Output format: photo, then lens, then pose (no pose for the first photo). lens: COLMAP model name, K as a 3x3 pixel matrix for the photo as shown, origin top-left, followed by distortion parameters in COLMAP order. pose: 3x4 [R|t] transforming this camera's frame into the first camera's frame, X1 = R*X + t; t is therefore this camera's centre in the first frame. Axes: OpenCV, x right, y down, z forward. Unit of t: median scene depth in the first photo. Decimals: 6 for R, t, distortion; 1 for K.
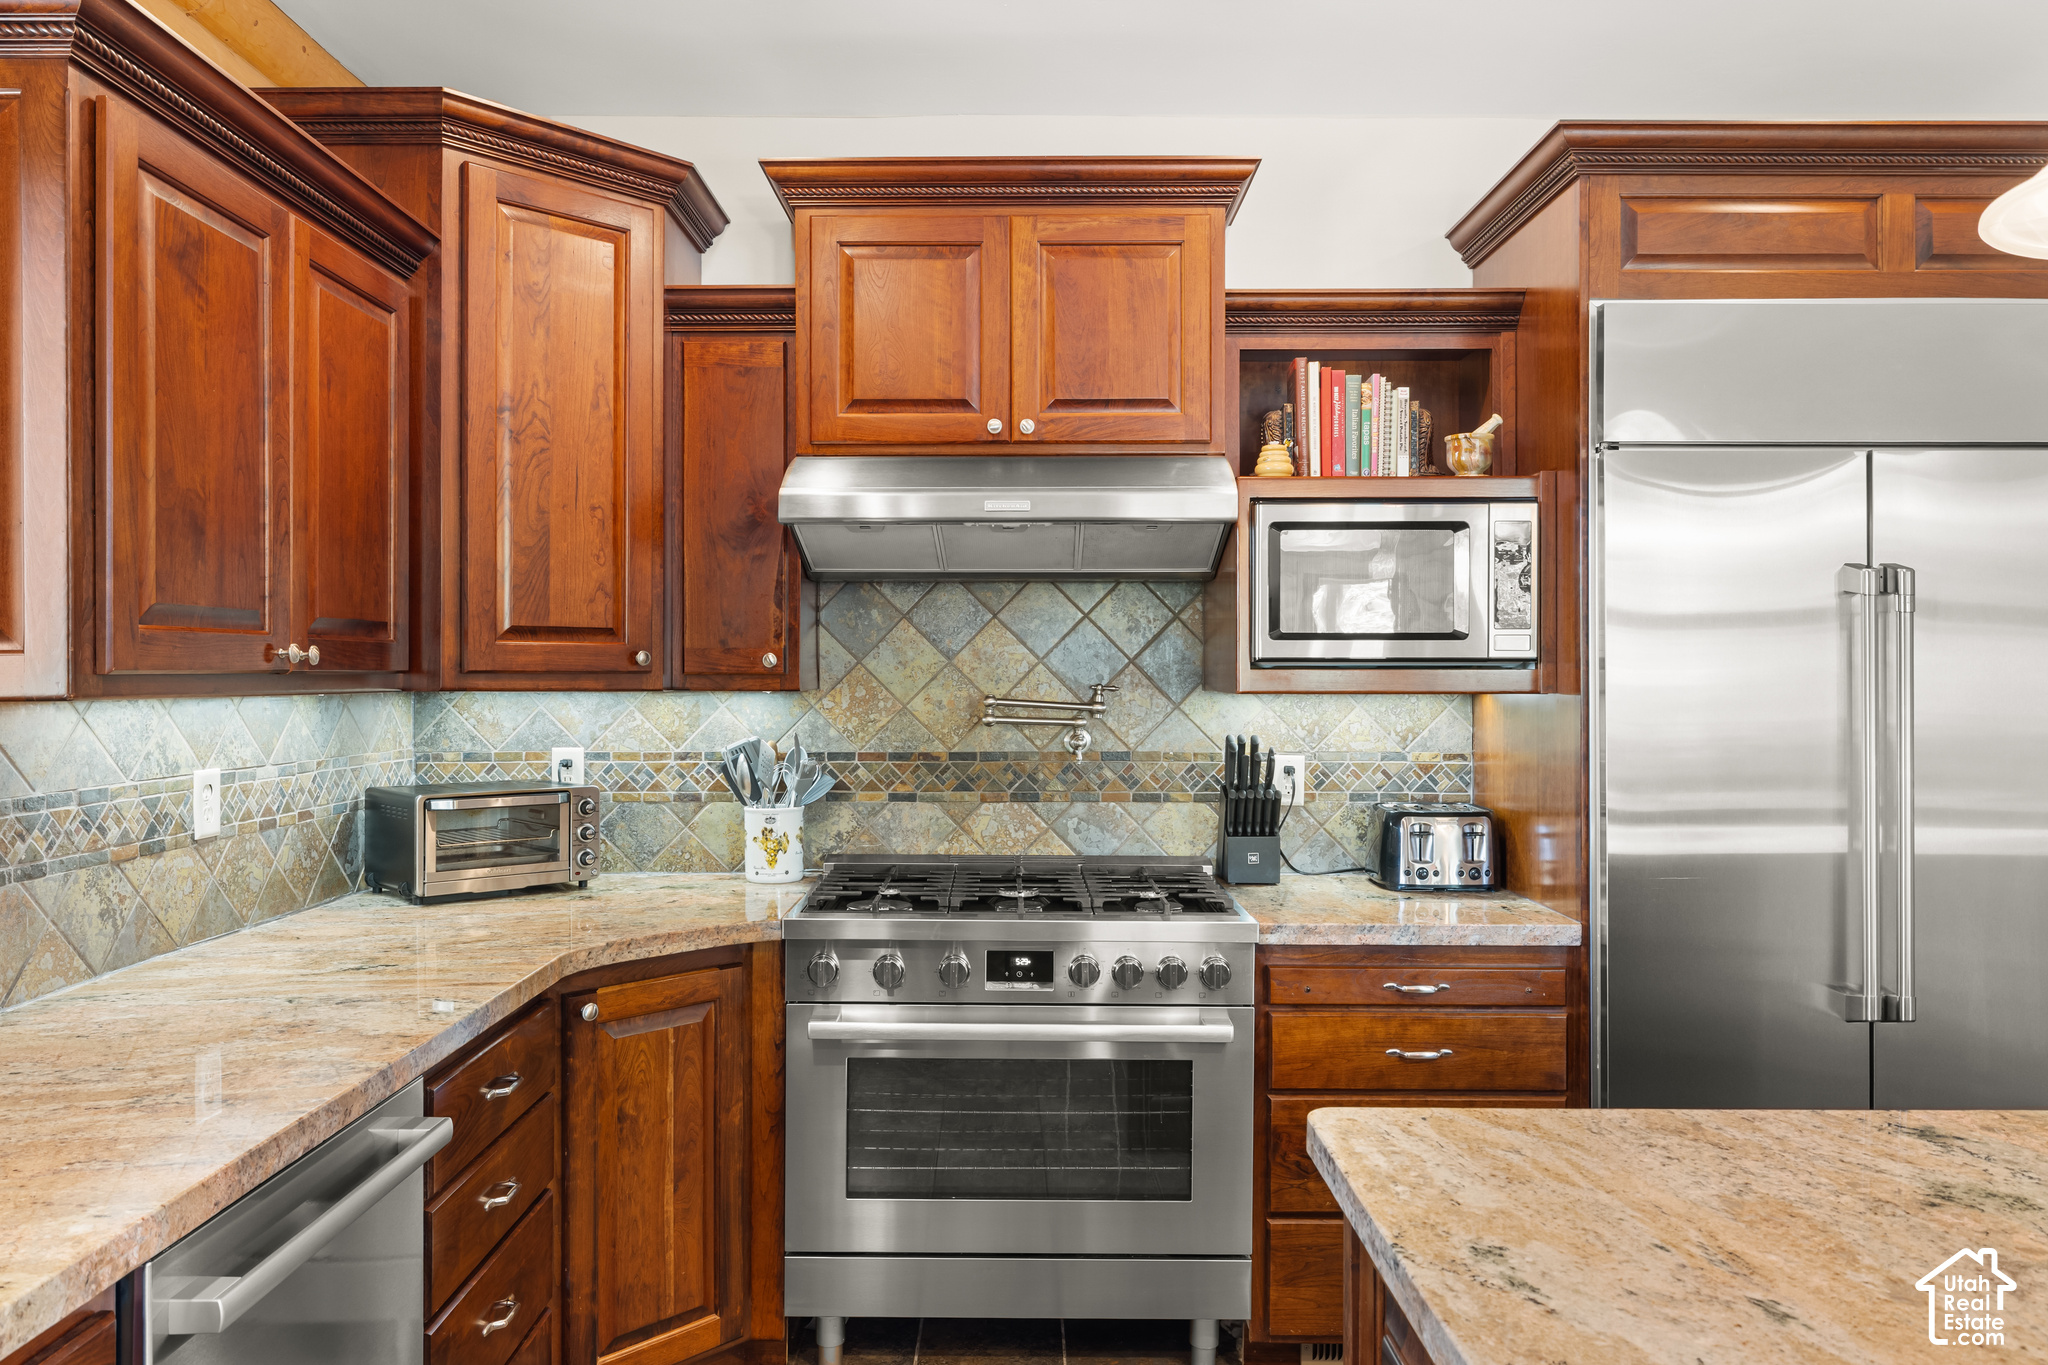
lens RADIAL K [[1425.2, 0, 1025.0], [0, 1425.2, 671.4], [0, 0, 1]] dist [0.006348, 0.003305]
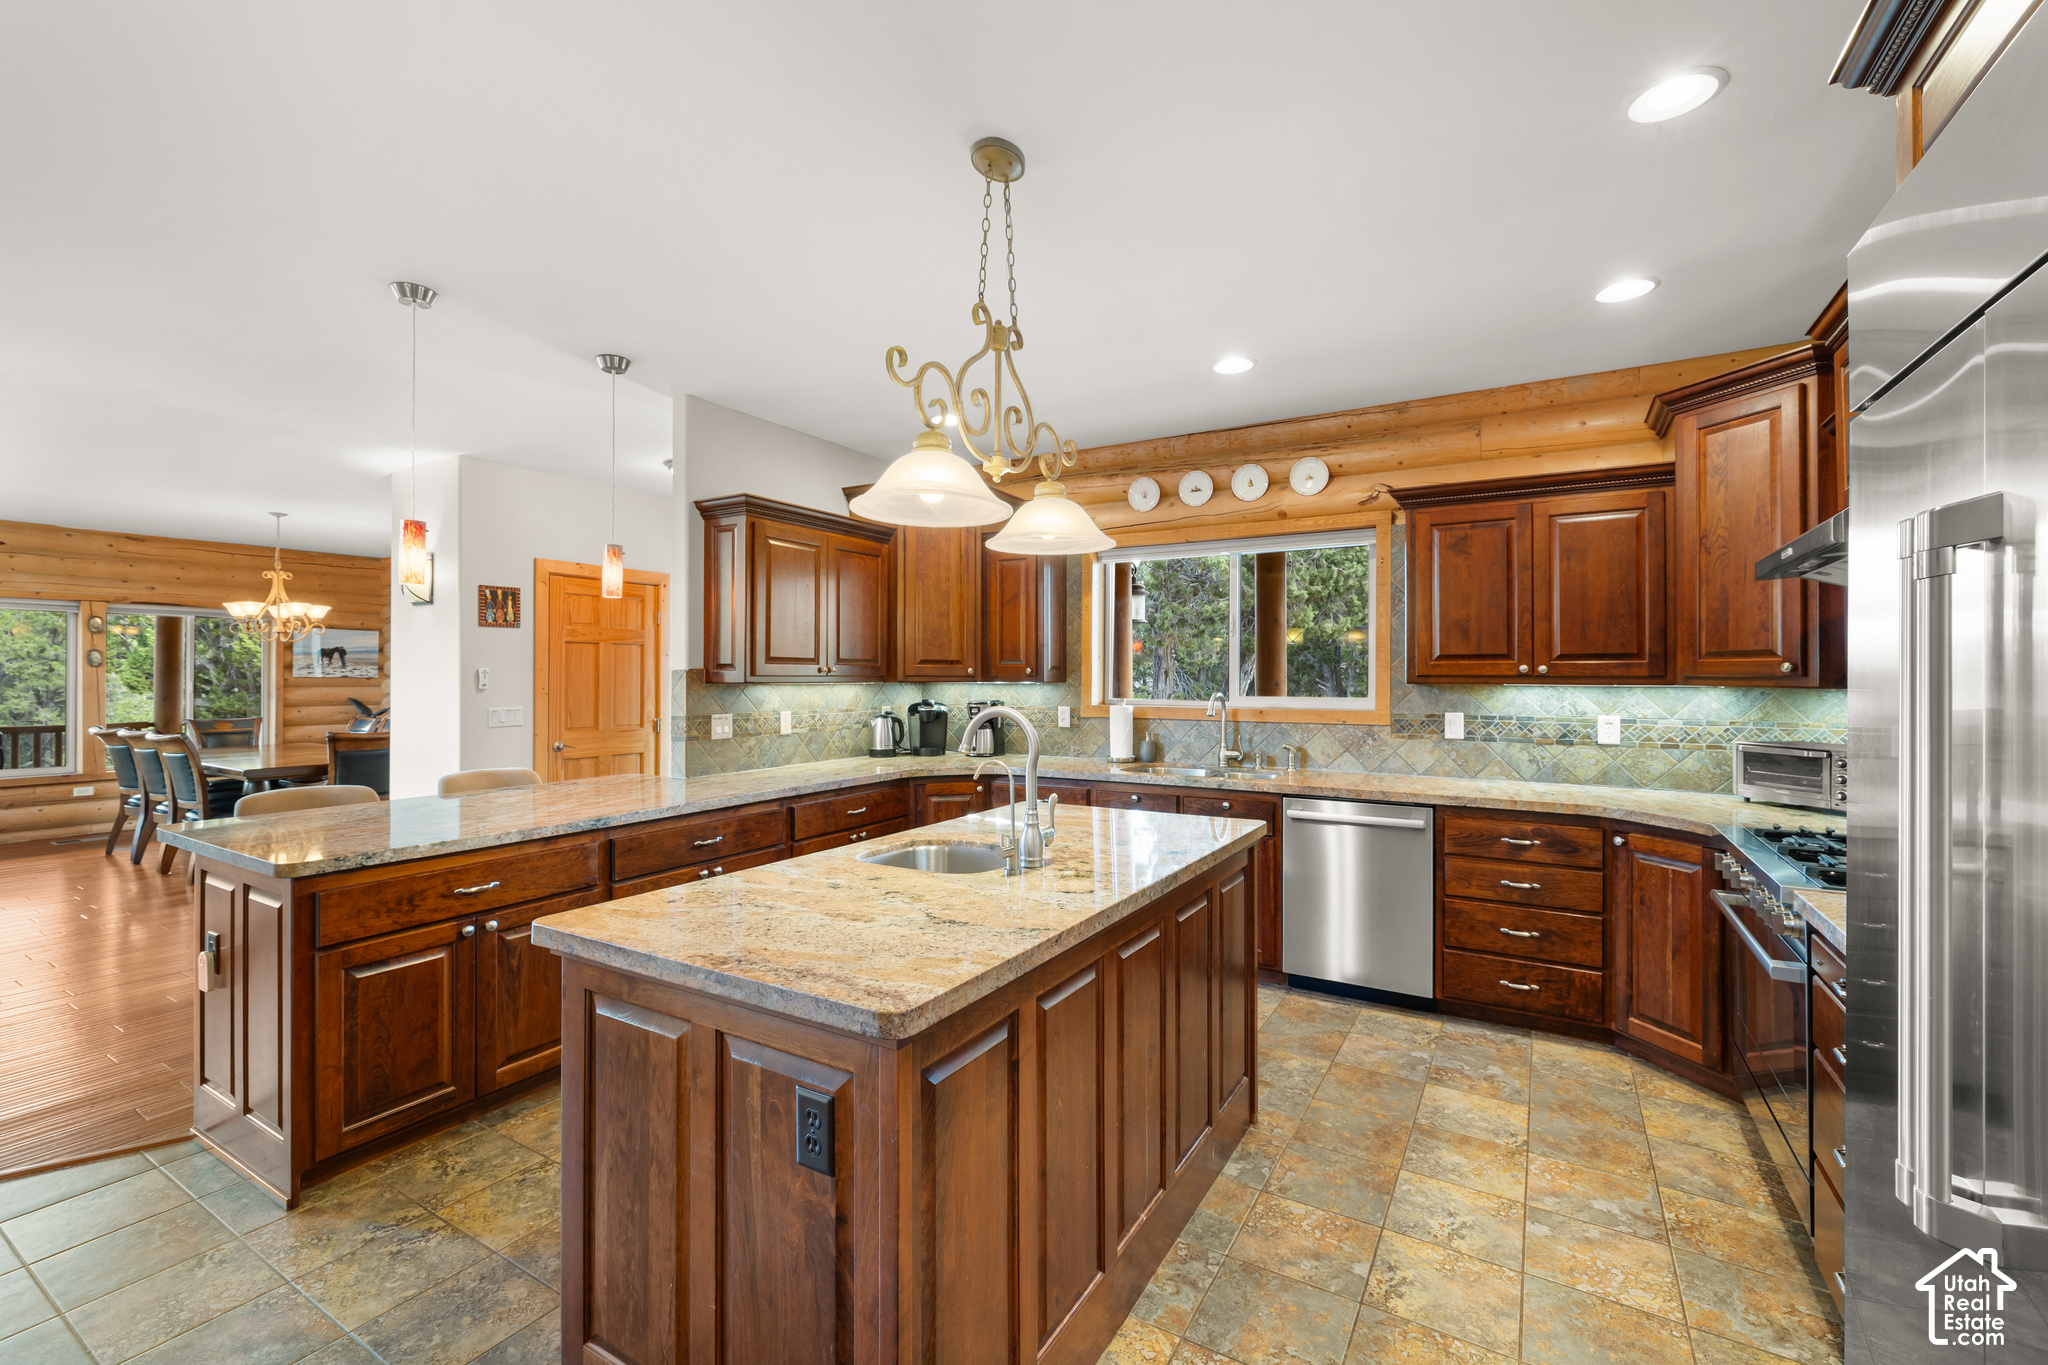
lens RADIAL K [[872.4, 0, 1015.7], [0, 872.4, 679.5], [0, 0, 1]] dist [0.002171, 0.000264]
pose [[-0.529795, 0.000477, -0.848126, 1.200981], [-0.002286, 0.999995, 0.001991, 0.005403], [0.848123, 0.002993, -0.529791, 0.912797]]
